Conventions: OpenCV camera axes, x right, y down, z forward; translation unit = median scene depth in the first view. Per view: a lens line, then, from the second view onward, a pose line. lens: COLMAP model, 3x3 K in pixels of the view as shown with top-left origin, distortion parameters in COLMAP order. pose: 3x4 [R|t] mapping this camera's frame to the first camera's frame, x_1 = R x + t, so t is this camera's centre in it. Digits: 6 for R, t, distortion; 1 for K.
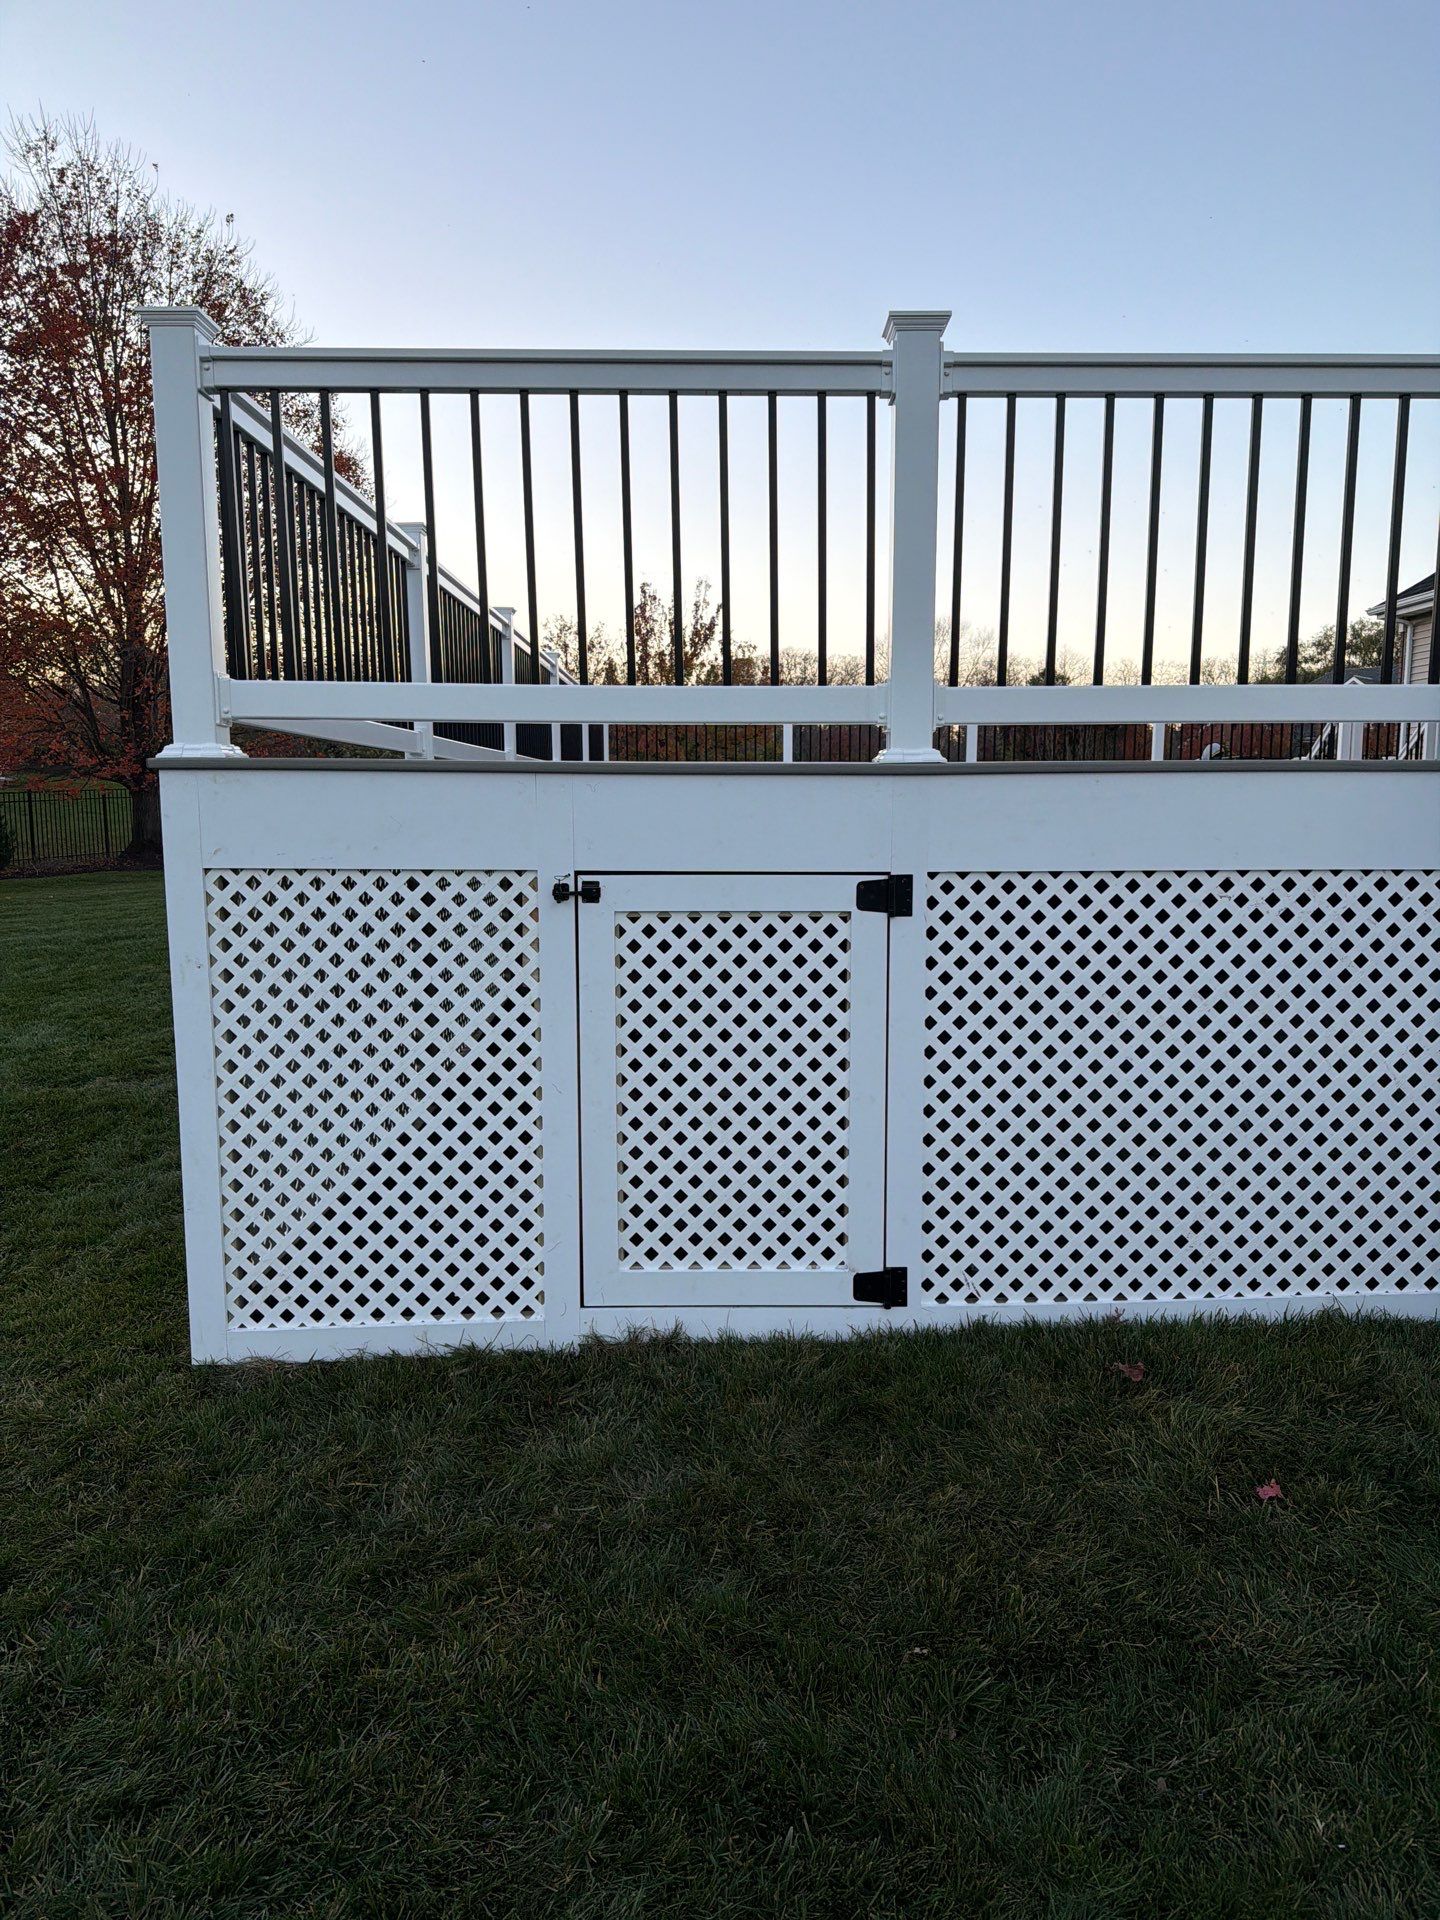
lens RADIAL K [[1347.4, 0, 724.5], [0, 1347.4, 968.0], [0, 0, 1]] dist [0.064782, -0.027360]
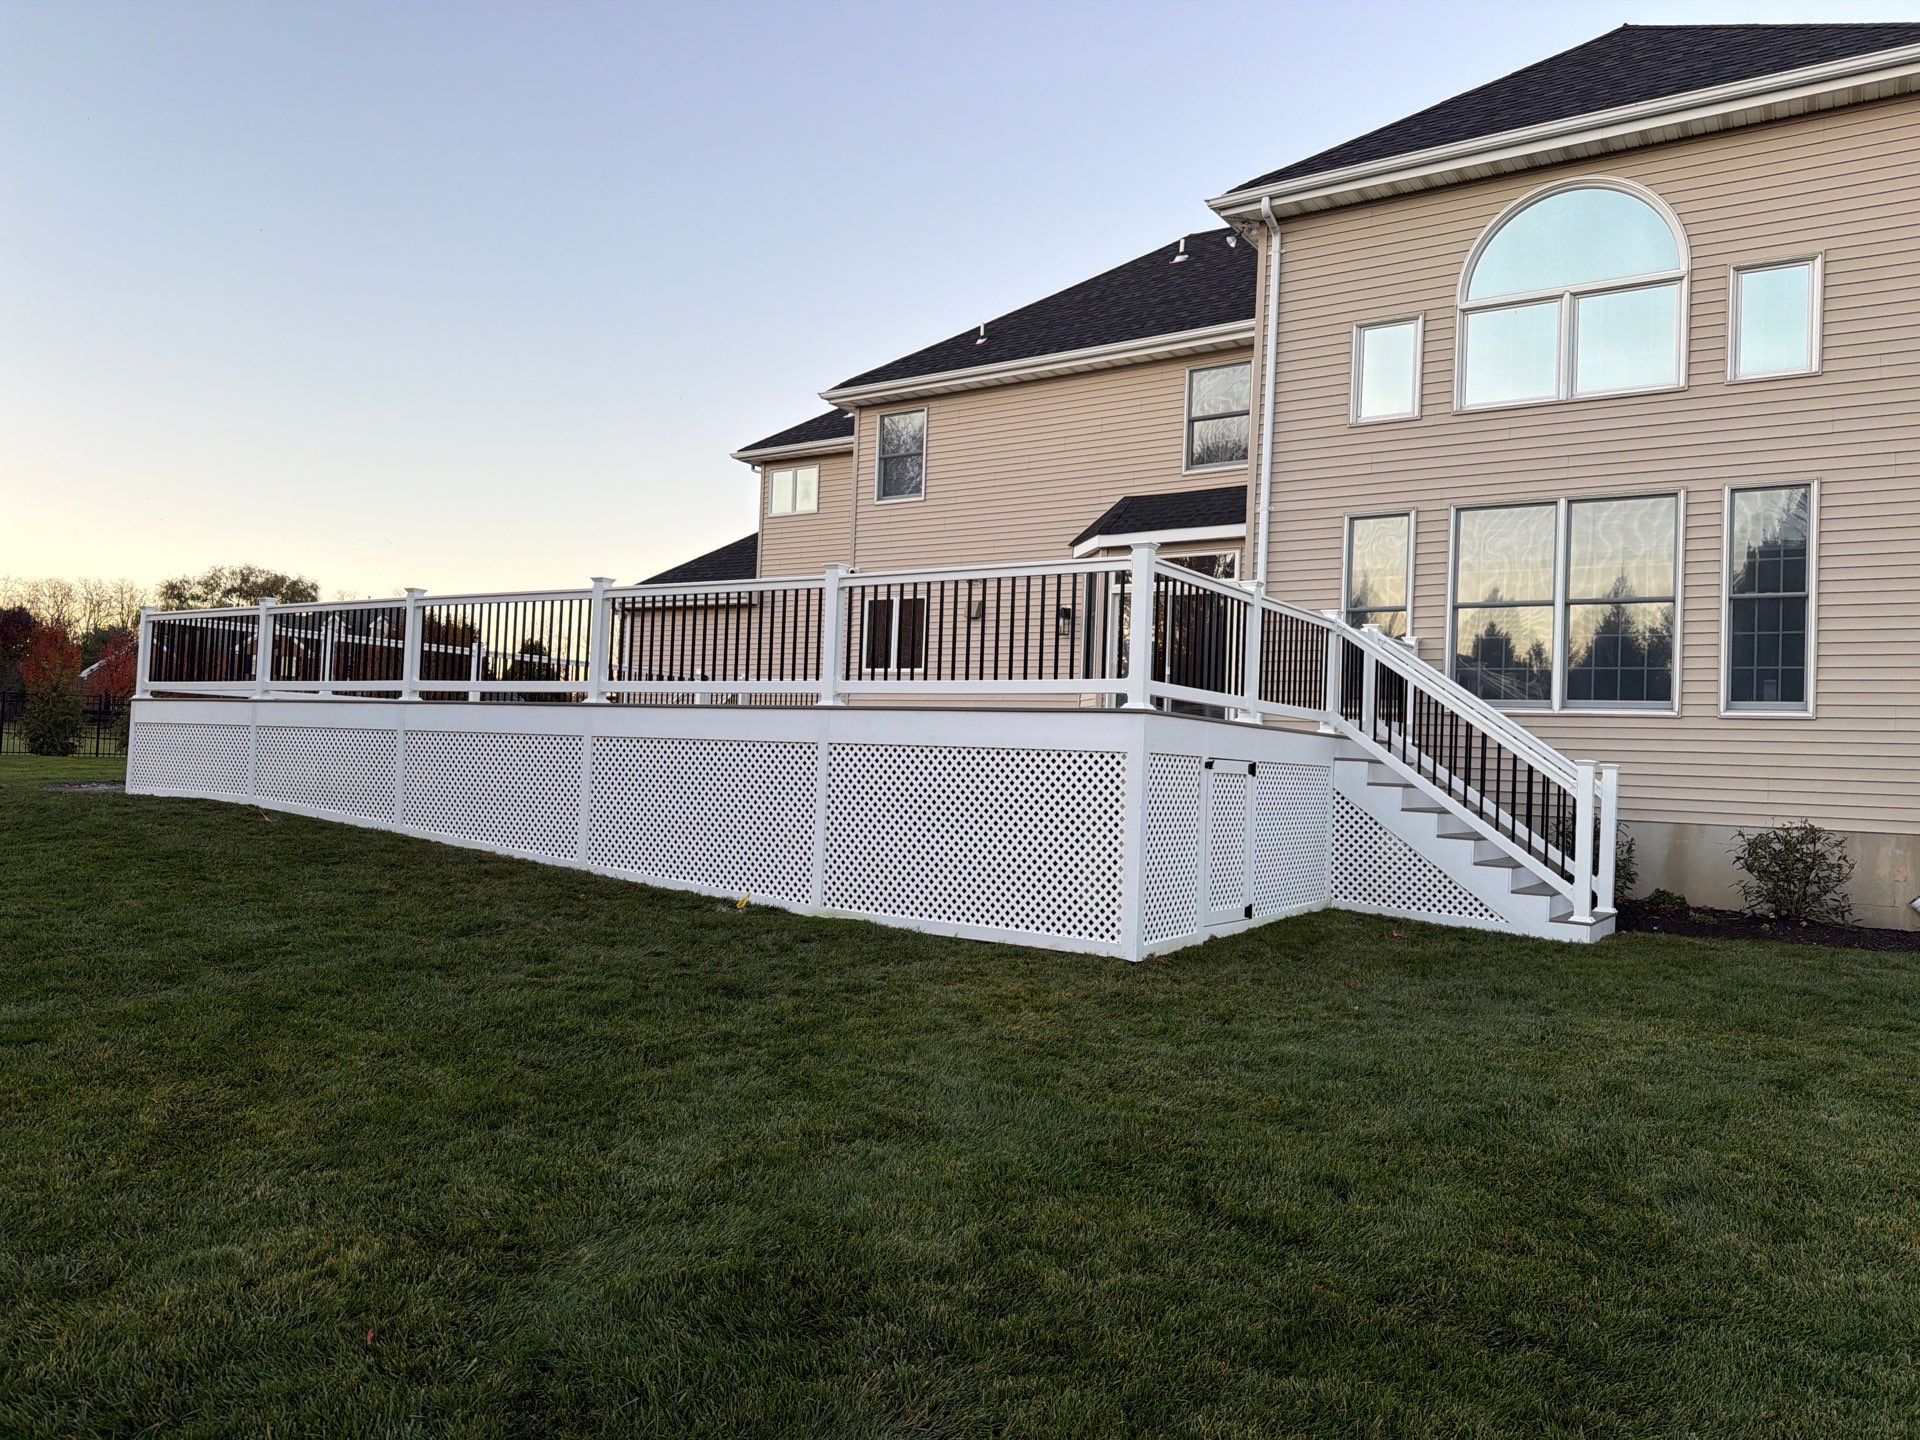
lens RADIAL K [[1351.8, 0, 950.7], [0, 1351.8, 736.6], [0, 0, 1]] dist [0.004762, -0.016399]
pose [[0.579729, 0.042847, 0.813682, -2.487714], [0.059863, 0.993678, -0.094977, 0.106200], [-0.812607, 0.103770, 0.573499, -0.124476]]
